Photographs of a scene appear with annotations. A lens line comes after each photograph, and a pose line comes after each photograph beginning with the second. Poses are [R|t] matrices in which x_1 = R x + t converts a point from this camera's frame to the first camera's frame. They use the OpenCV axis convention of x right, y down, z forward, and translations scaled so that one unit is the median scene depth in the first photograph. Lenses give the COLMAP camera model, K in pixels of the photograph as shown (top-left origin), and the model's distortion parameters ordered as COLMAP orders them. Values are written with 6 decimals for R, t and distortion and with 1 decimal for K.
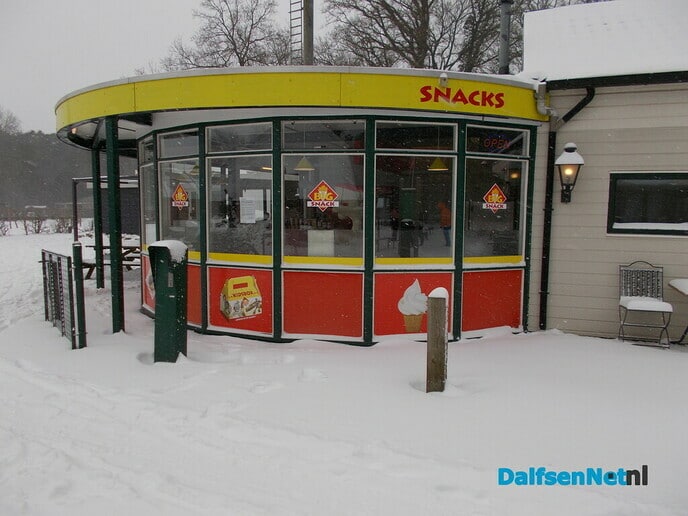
lens RADIAL K [[519.9, 0, 341.8], [0, 519.9, 255.7], [0, 0, 1]] dist [-0.006503, -0.005997]
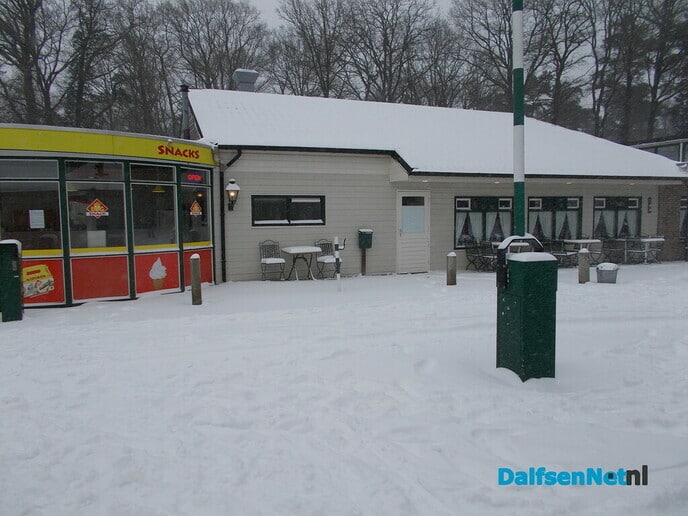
lens RADIAL K [[519.9, 0, 341.8], [0, 519.9, 255.7], [0, 0, 1]] dist [-0.006503, -0.005997]
pose [[0.739330, -0.070693, 0.669622, -0.535611], [0.078904, 0.996718, 0.018107, 0.055152], [-0.668704, 0.039449, 0.742481, -0.635577]]
